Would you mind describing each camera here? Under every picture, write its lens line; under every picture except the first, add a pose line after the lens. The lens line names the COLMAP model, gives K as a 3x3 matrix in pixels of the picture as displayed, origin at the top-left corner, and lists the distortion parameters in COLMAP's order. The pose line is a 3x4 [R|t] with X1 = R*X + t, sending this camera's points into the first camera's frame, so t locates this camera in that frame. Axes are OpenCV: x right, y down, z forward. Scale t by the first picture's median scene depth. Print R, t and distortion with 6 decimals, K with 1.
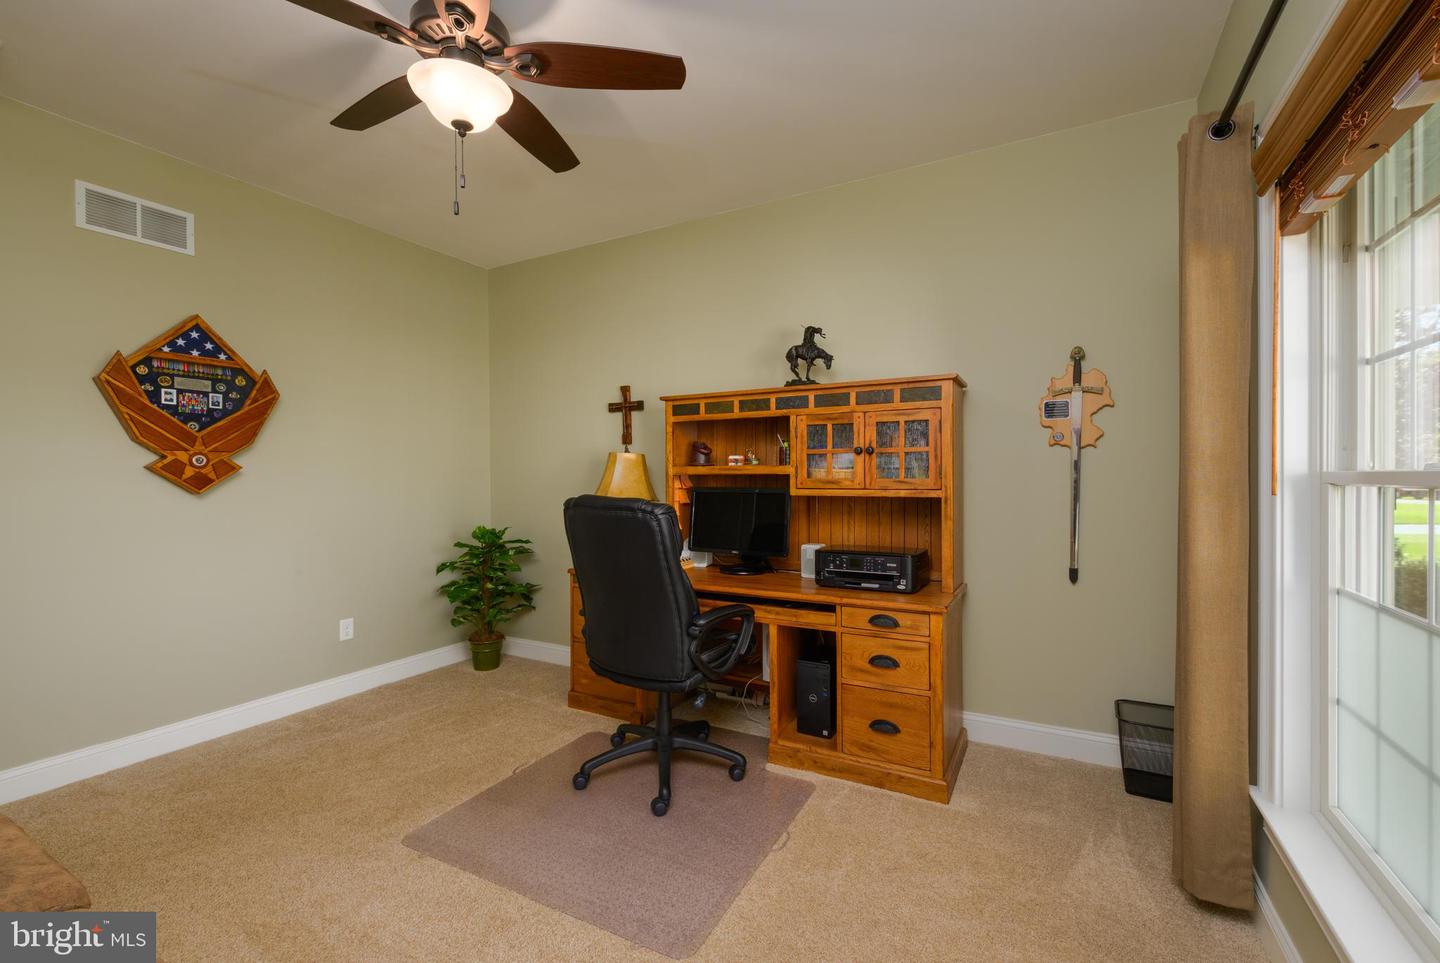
lens RADIAL K [[612.2, 0, 720.0], [0, 612.2, 481.5], [0, 0, 1]] dist [-0.000258, -0.000039]
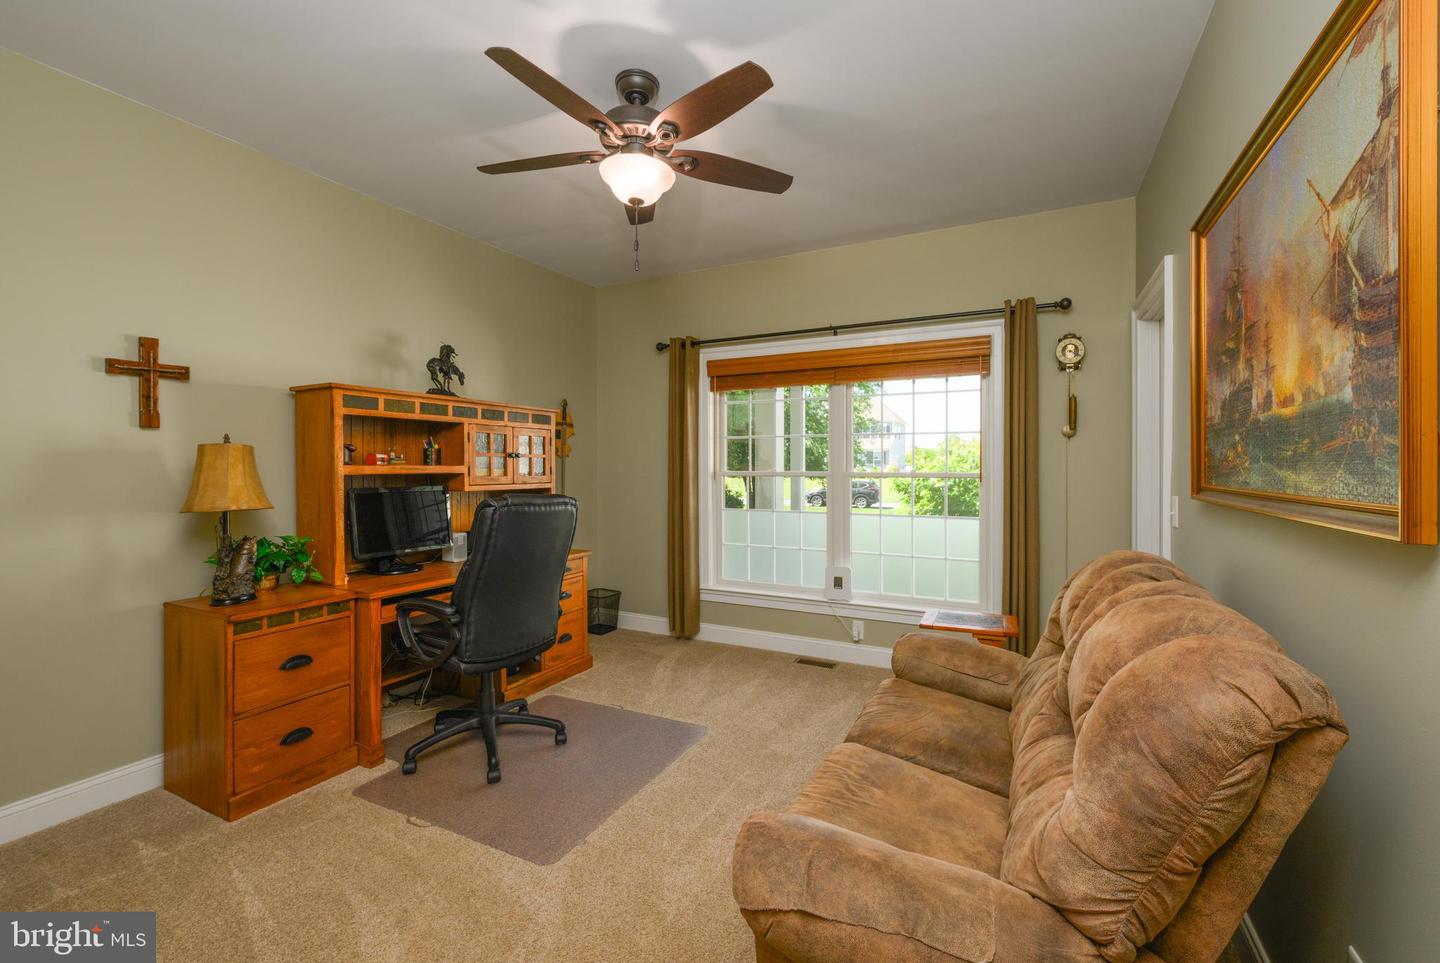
lens RADIAL K [[624.8, 0, 718.3], [0, 624.8, 467.3], [0, 0, 1]] dist [-0.000457, -0.000046]
pose [[-0.020213, 0.003155, 0.999791, -1.024138], [0.009266, 0.999953, -0.002968, -0.014558], [-0.999753, 0.009204, -0.020241, 0.508729]]
